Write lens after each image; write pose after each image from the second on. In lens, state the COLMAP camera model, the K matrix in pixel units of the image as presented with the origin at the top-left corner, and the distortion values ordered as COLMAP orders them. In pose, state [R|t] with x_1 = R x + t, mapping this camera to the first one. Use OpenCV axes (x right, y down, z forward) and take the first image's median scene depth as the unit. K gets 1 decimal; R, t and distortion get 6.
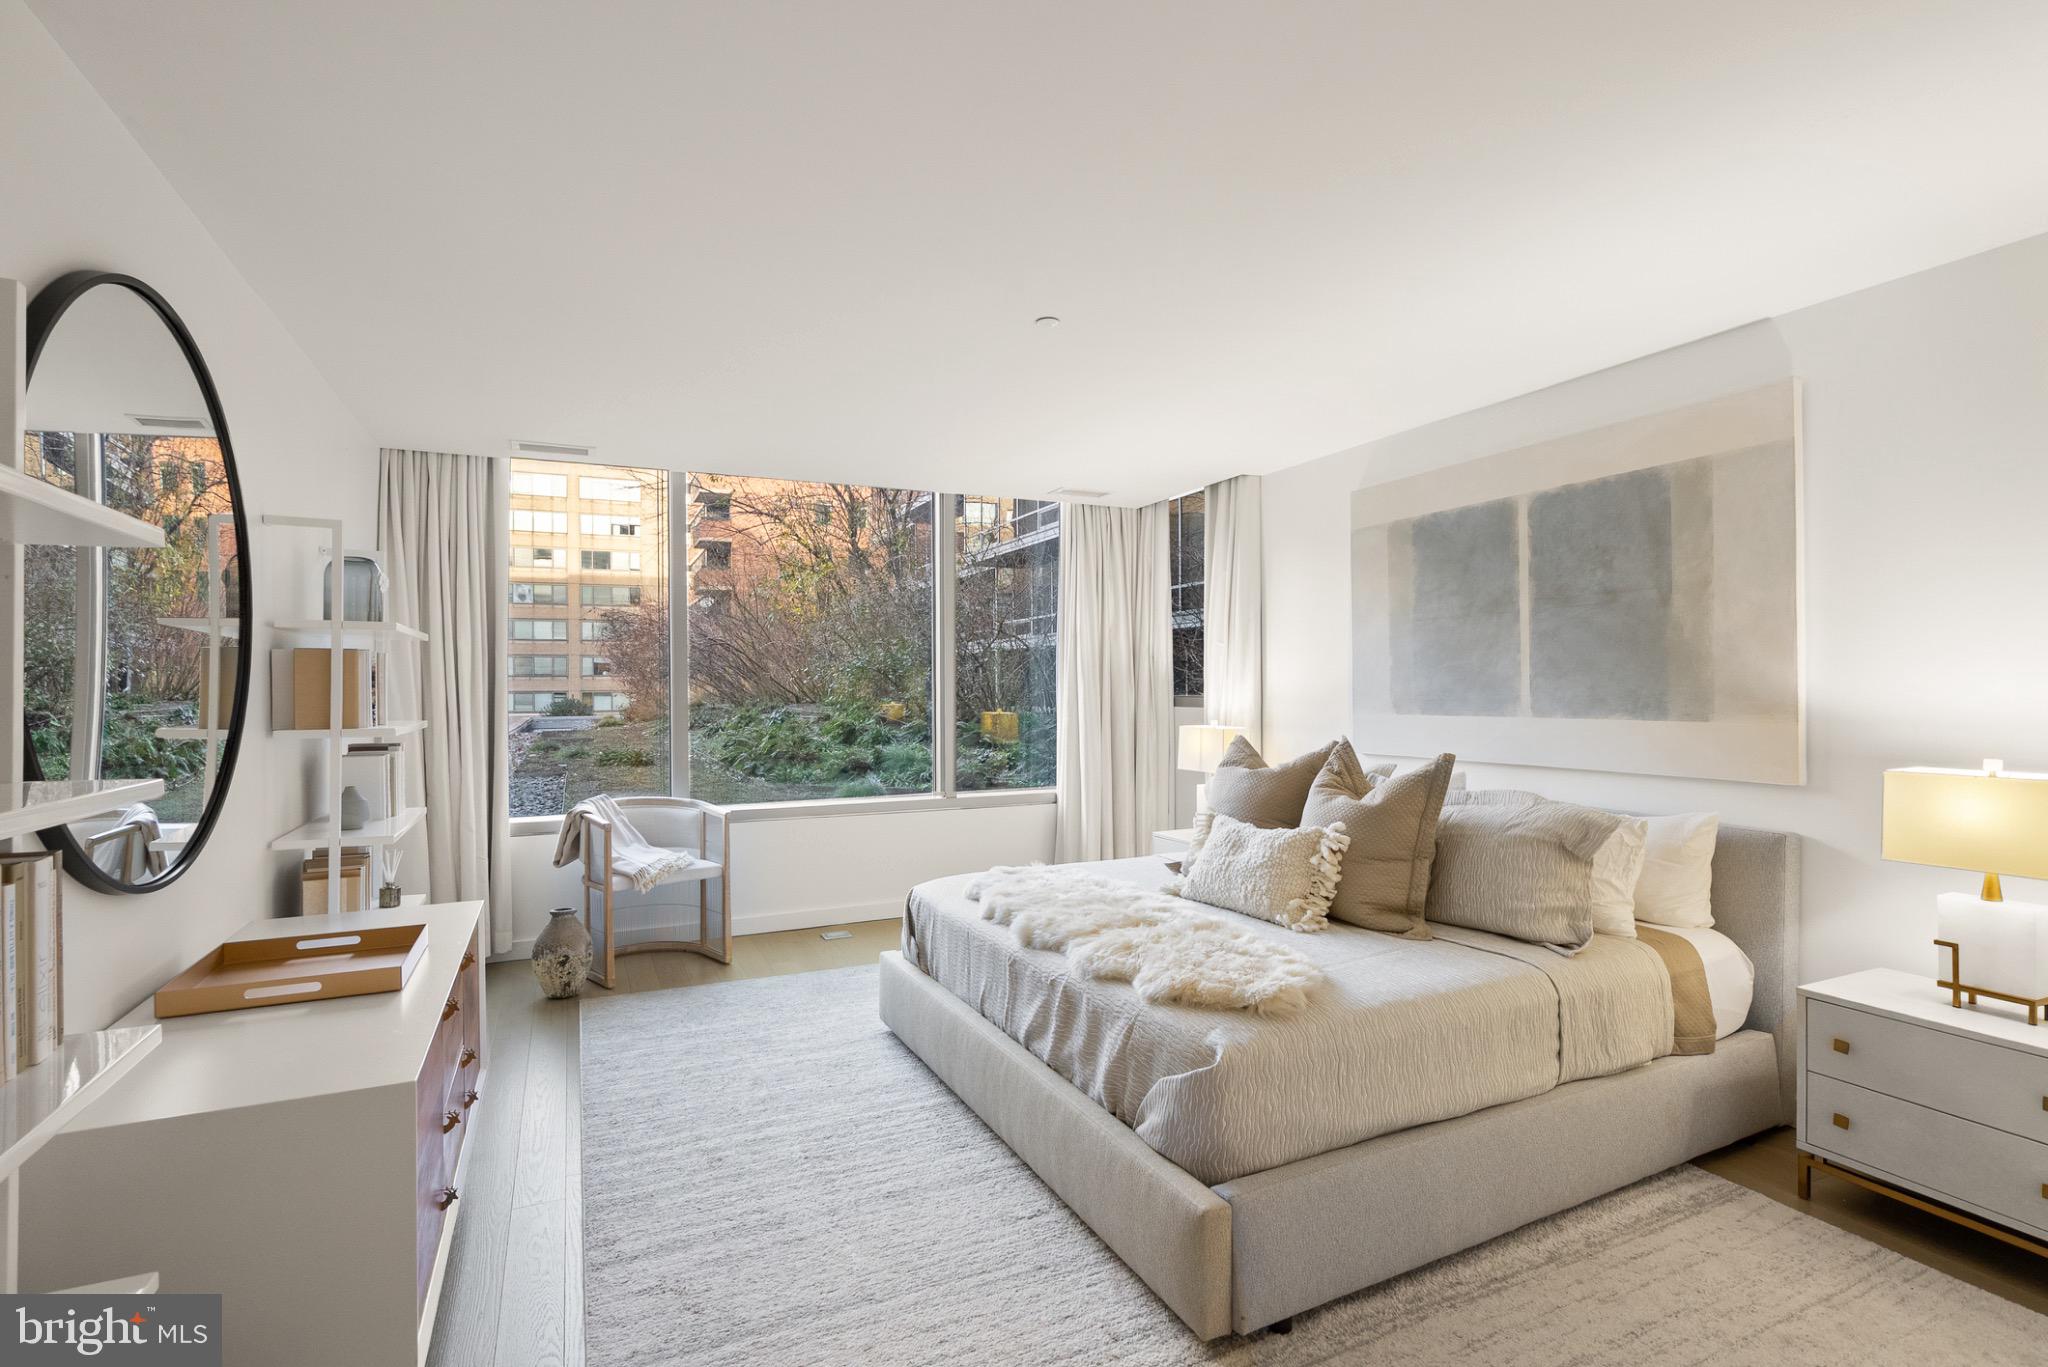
lens RADIAL K [[964.3, 0, 1024.0], [0, 964.3, 683.5], [0, 0, 1]] dist [0.002368, 0.000520]
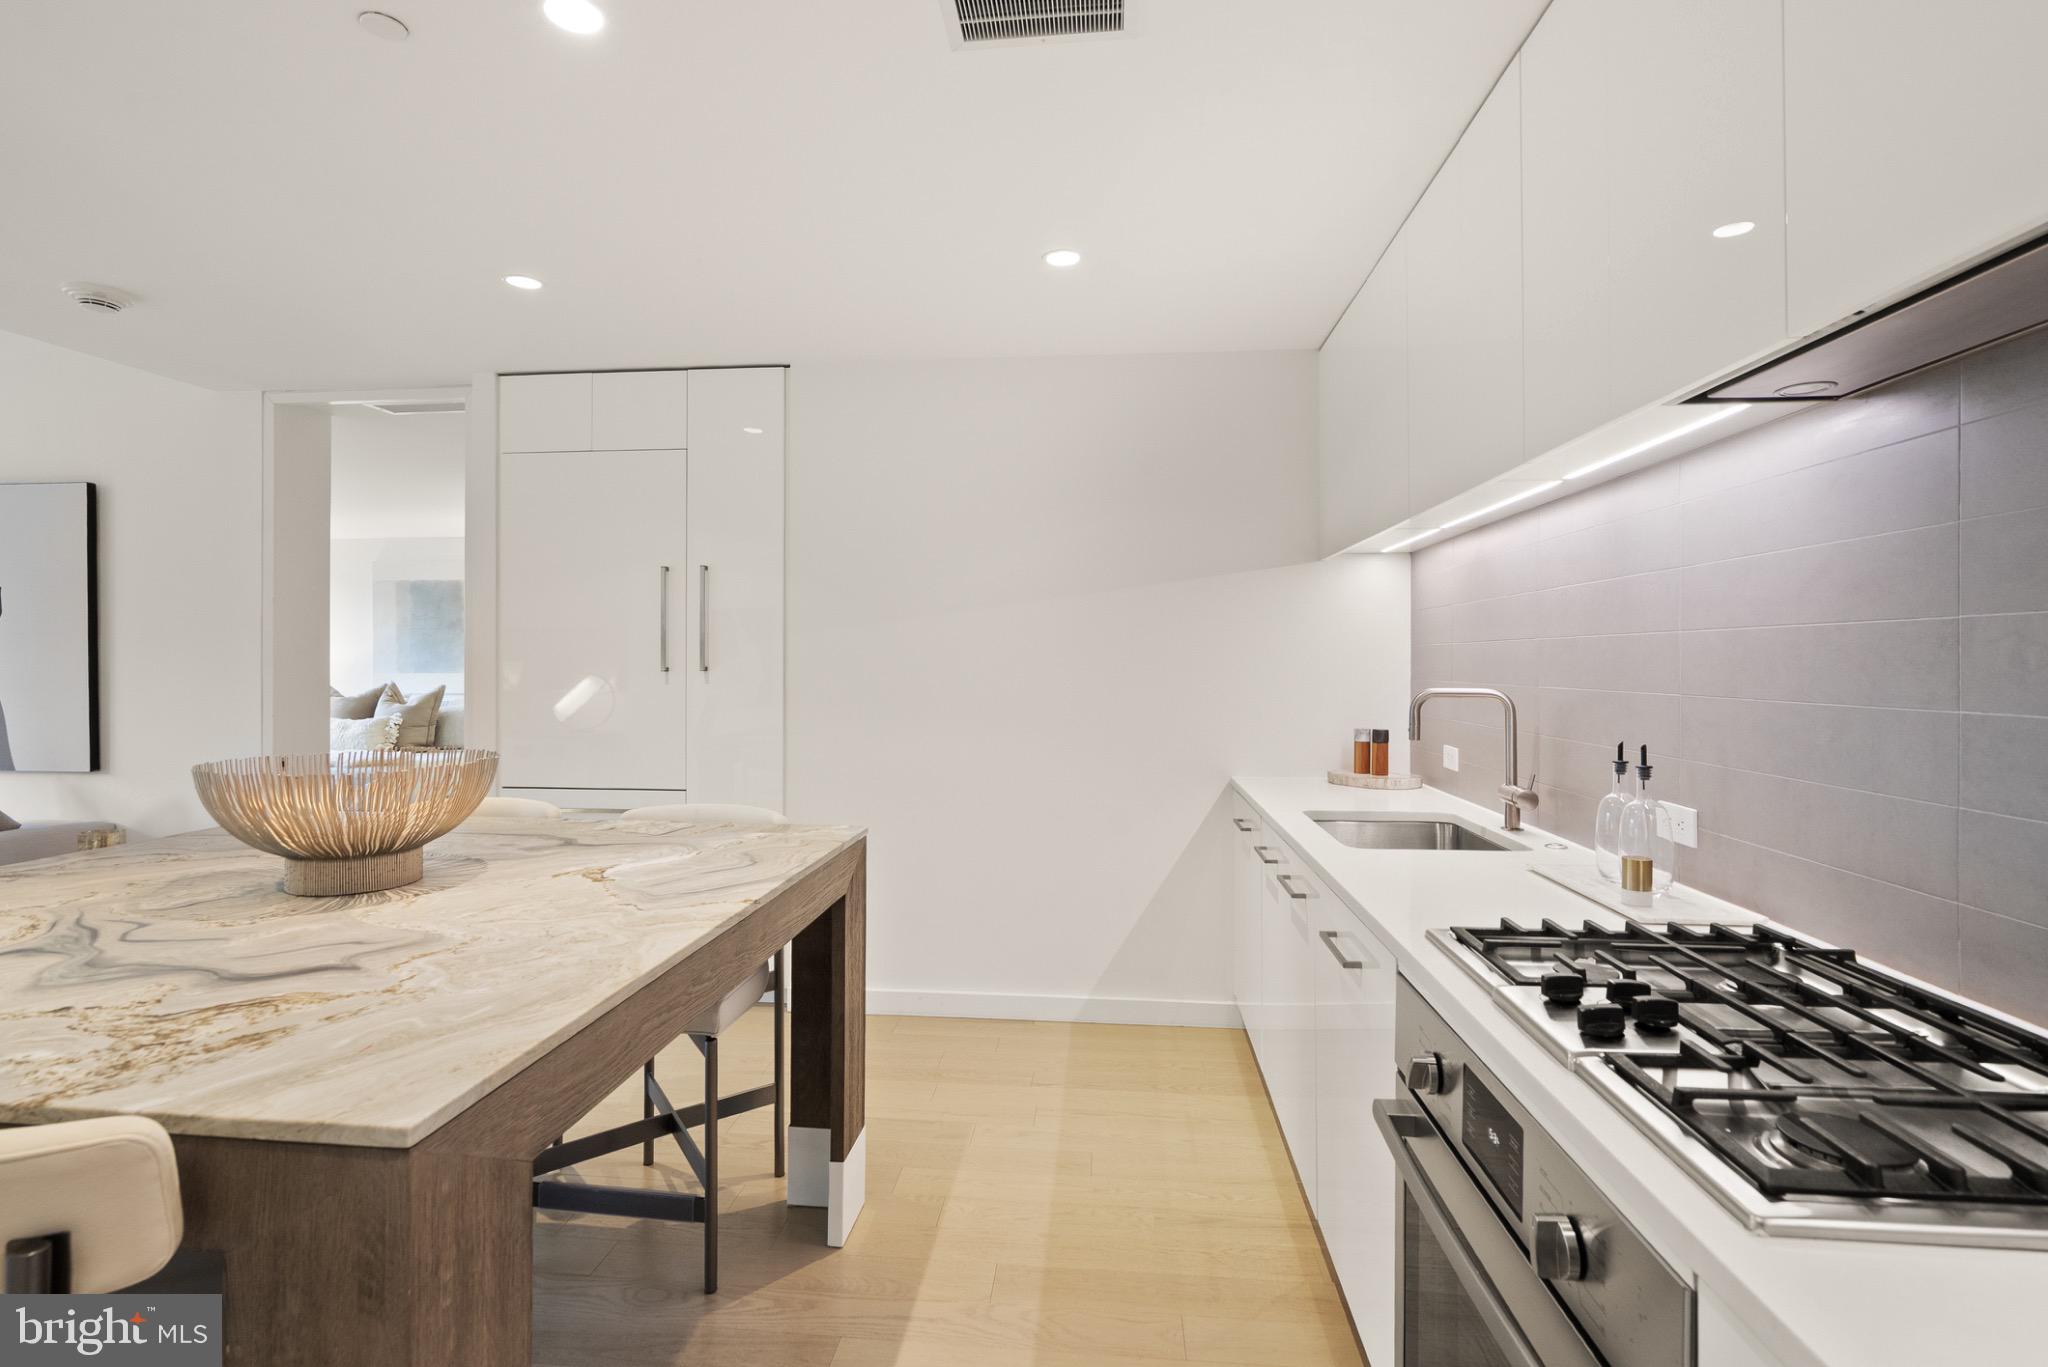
lens RADIAL K [[965.4, 0, 1023.7], [0, 965.4, 661.0], [0, 0, 1]] dist [0.000534, -0.000282]
pose [[0.496538, 0.003291, 0.868009, -0.942745], [-0.006410, 0.999979, -0.000125, -0.003817], [-0.867991, -0.005502, 0.496549, -1.502431]]
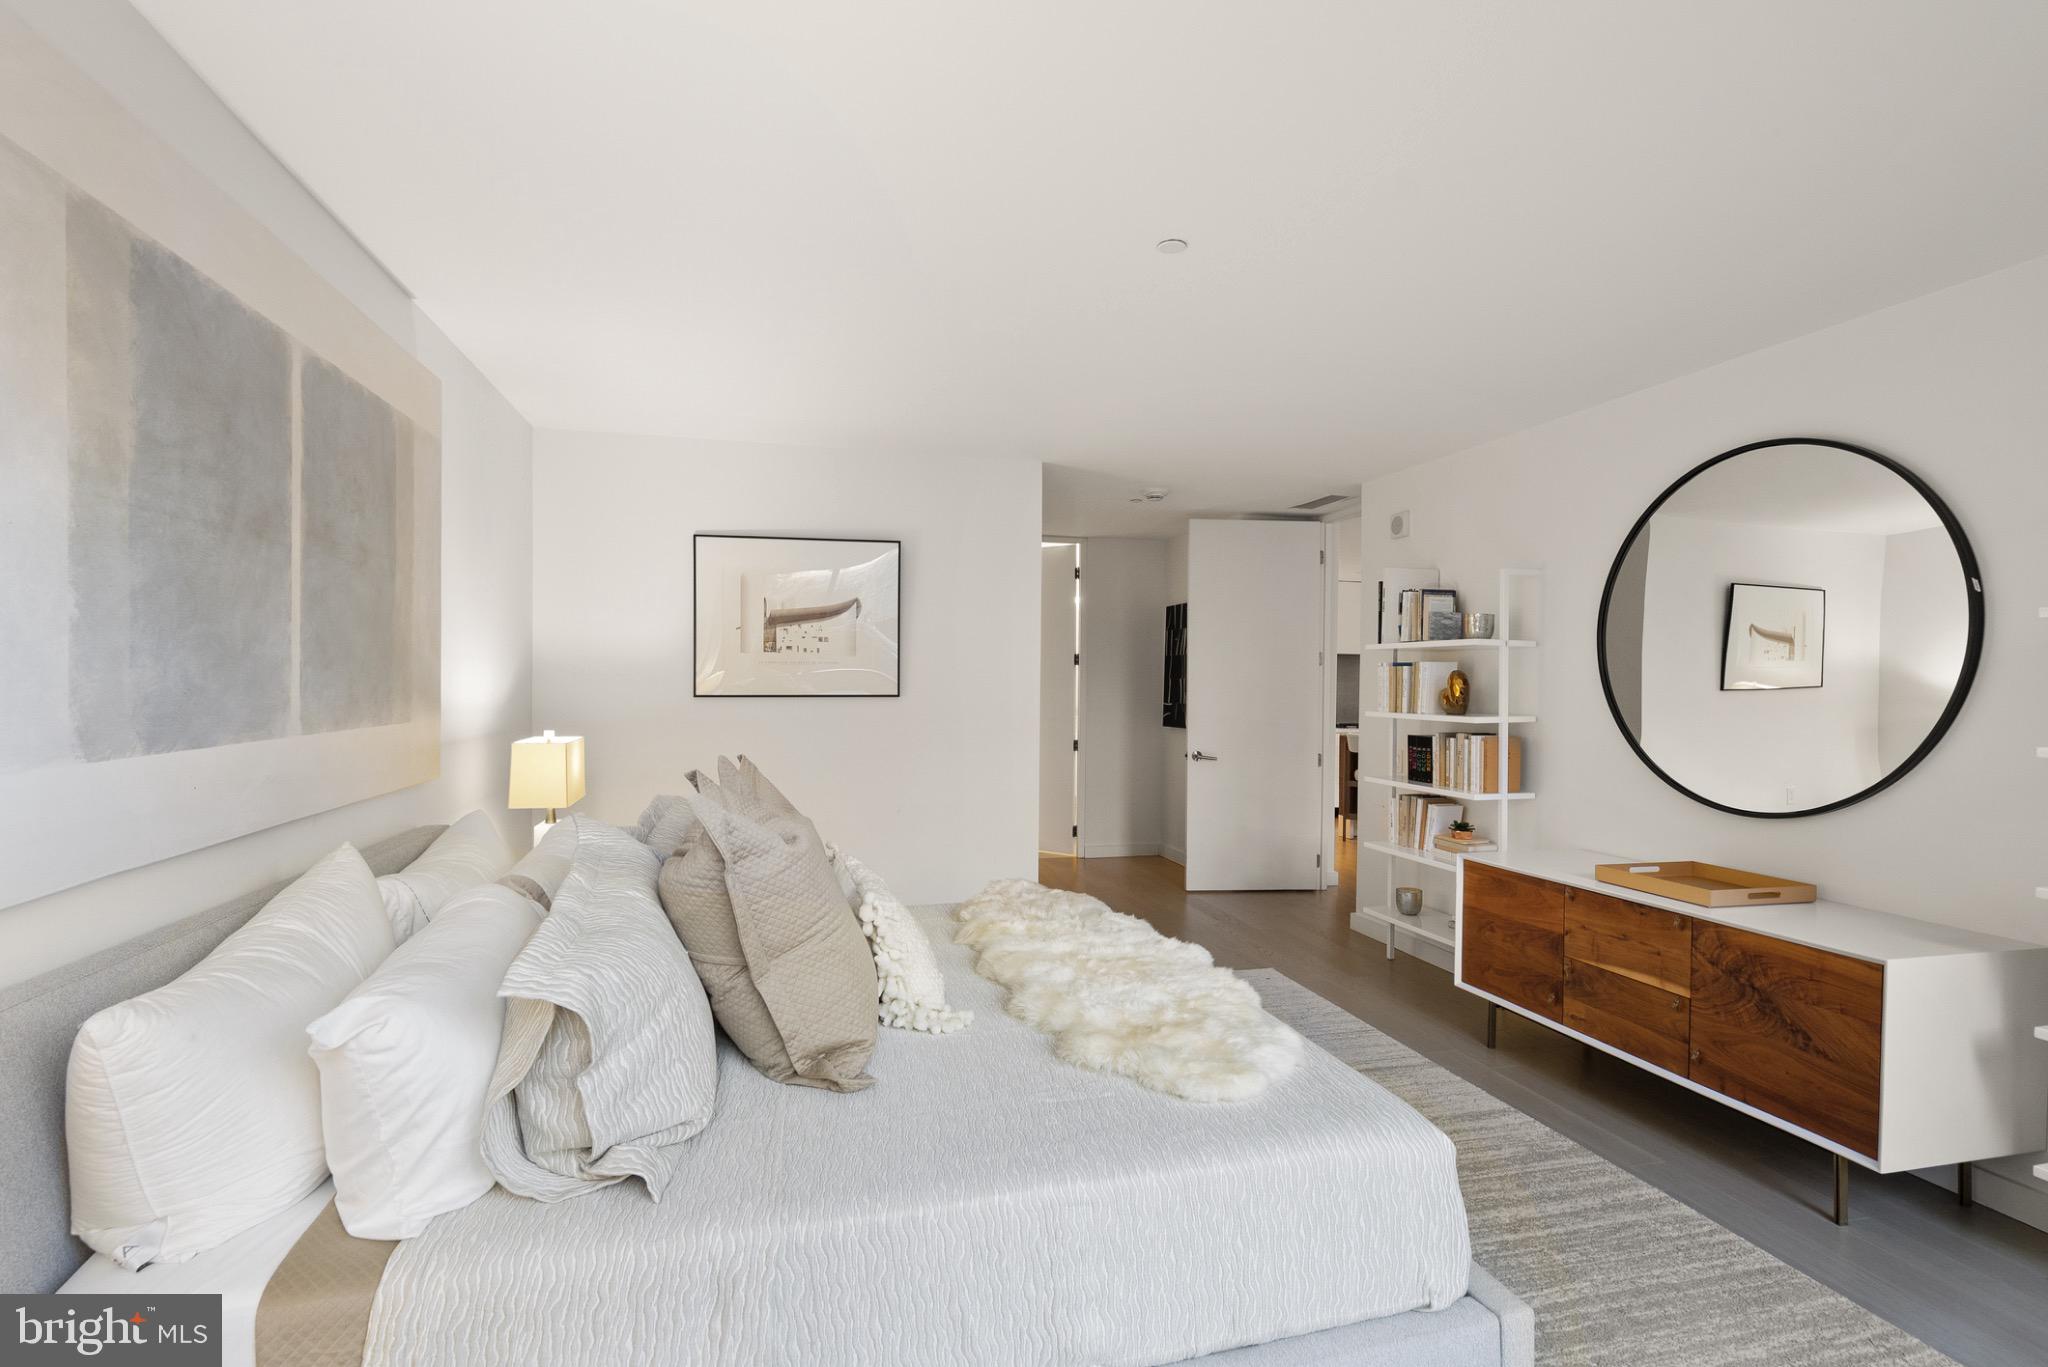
lens RADIAL K [[964.3, 0, 1024.0], [0, 964.3, 683.5], [0, 0, 1]] dist [0.002368, 0.000520]
pose [[-0.985479, -0.003087, 0.169771, 0.004497], [-0.003921, 0.999982, -0.004574, 0.005121], [-0.169754, -0.005173, -0.985473, 1.612027]]
